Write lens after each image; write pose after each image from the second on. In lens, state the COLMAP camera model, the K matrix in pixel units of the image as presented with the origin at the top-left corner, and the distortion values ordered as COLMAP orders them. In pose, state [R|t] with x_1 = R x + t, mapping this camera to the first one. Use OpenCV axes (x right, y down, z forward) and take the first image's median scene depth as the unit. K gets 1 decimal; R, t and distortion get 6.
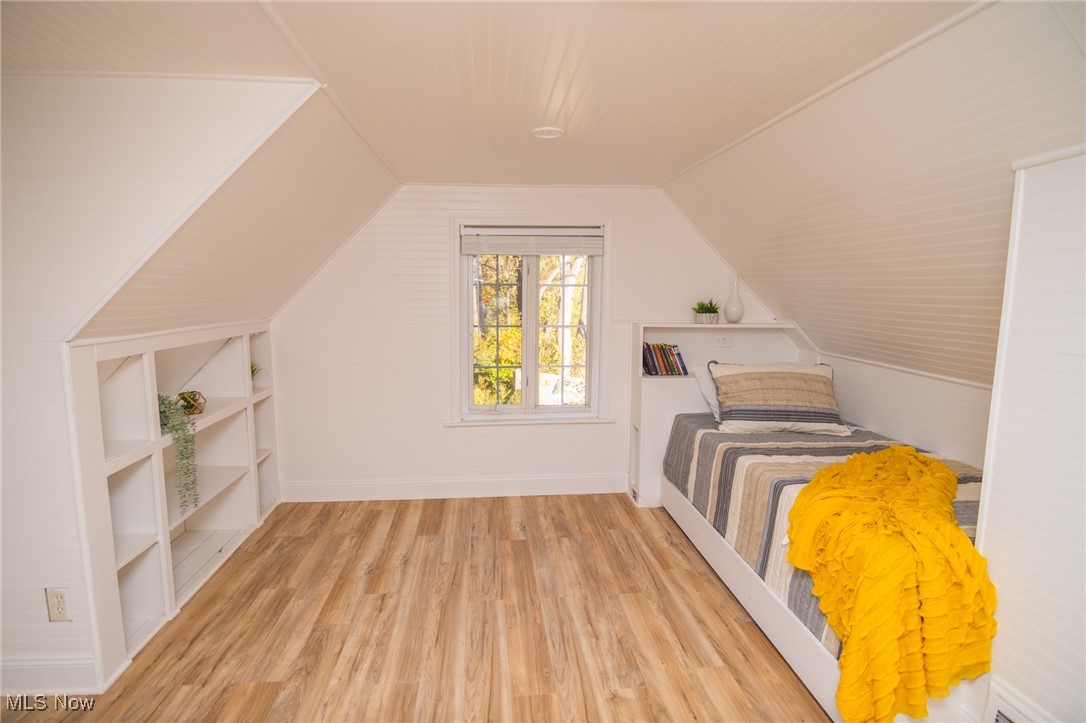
lens RADIAL K [[557.0, 0, 540.6], [0, 557.0, 366.9], [0, 0, 1]] dist [-0.019458, -0.000321]
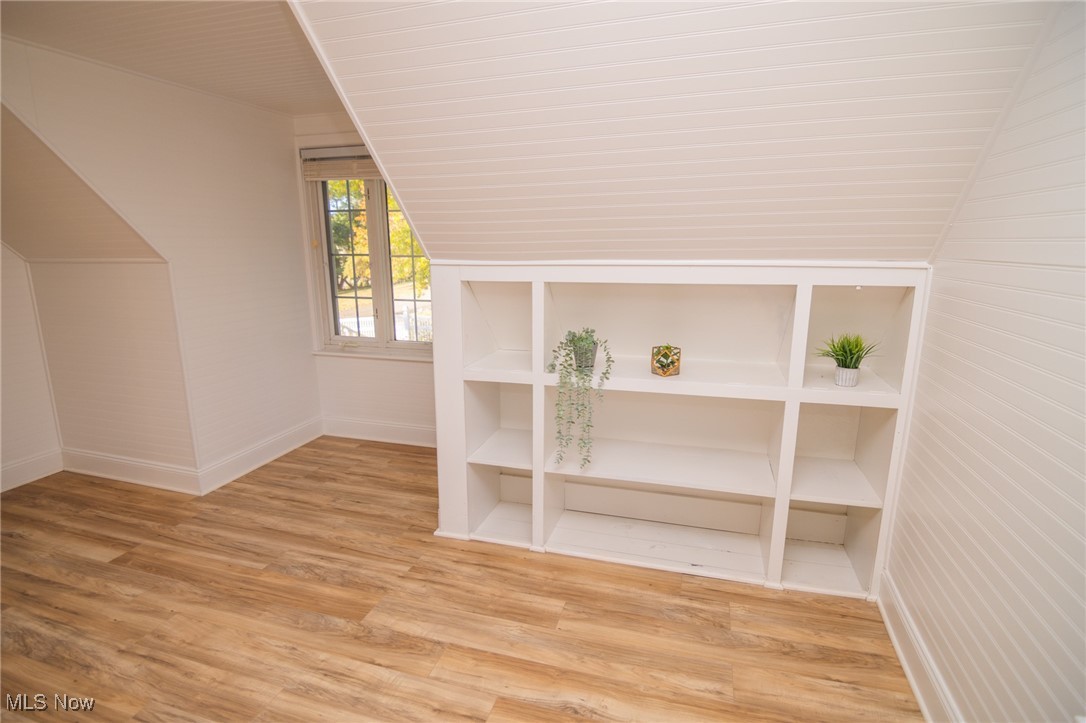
lens RADIAL K [[557.0, 0, 540.6], [0, 557.0, 366.9], [0, 0, 1]] dist [-0.019458, -0.000321]
pose [[-0.390056, 0.199148, -0.898997, 0.161493], [-0.117700, 0.957539, 0.263184, -0.125139], [0.913238, 0.208468, -0.350055, 1.244543]]
